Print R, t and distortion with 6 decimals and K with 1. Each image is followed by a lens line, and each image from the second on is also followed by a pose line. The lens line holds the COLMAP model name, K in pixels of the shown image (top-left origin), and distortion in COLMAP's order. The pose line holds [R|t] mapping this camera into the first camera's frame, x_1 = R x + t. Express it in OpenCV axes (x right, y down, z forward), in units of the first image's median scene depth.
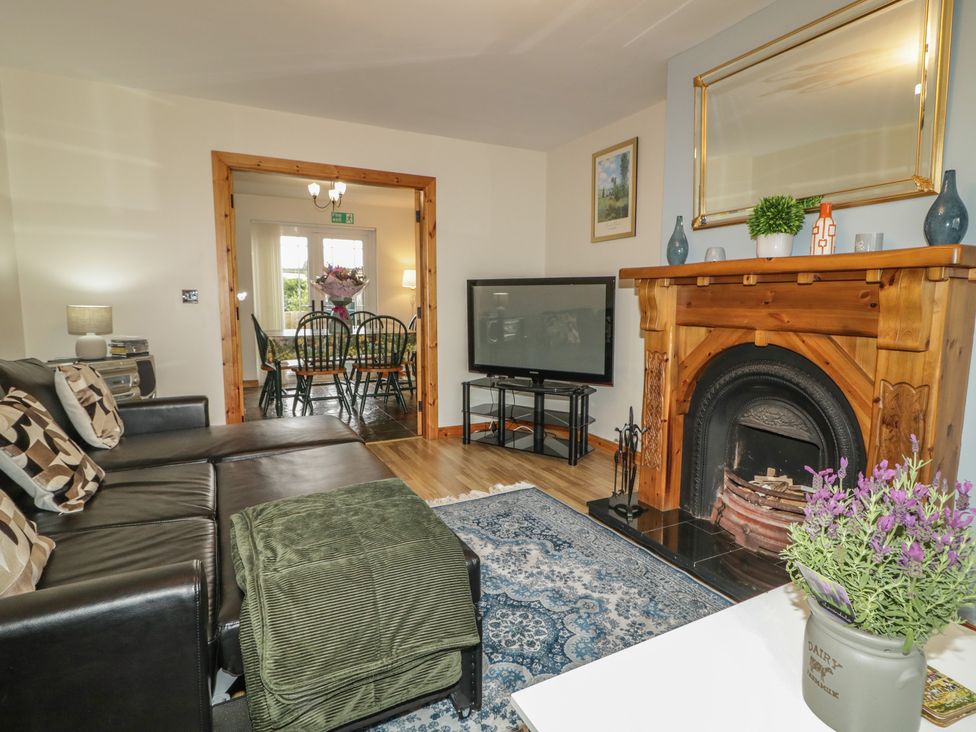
lens RADIAL K [[531.5, 0, 494.4], [0, 531.5, 360.4], [0, 0, 1]] dist [0.002041, 0.001483]
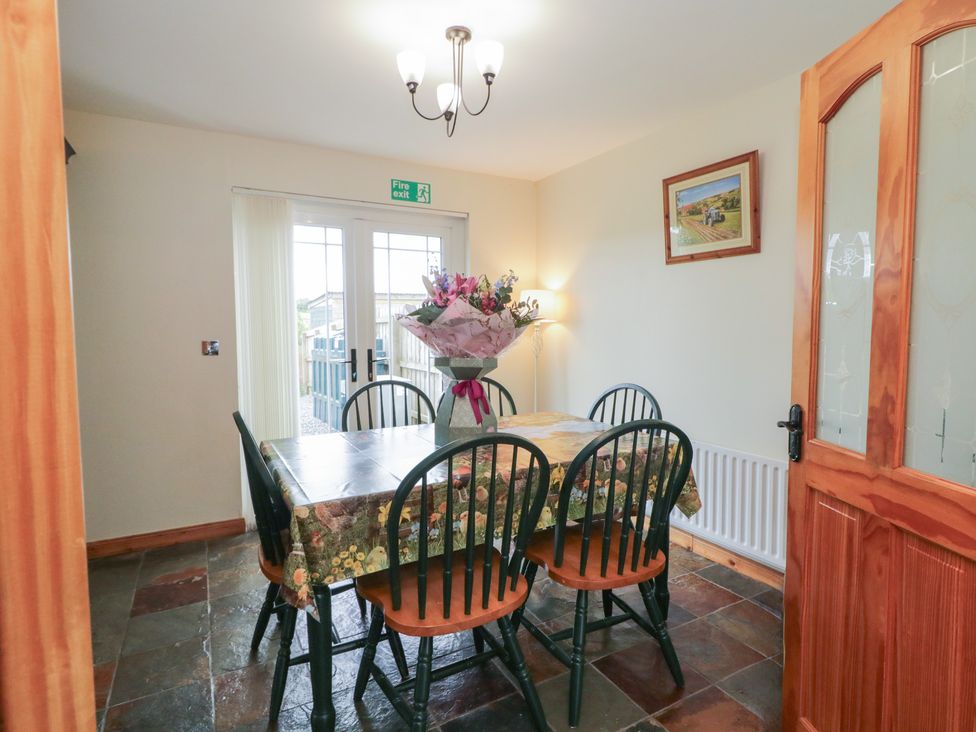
lens RADIAL K [[531.5, 0, 494.4], [0, 531.5, 360.4], [0, 0, 1]] dist [0.002041, 0.001483]
pose [[0.999254, -0.015008, 0.035580, -0.601078], [0.016704, 0.998715, -0.047839, -0.204310], [-0.034817, 0.048398, 0.998221, 1.297900]]
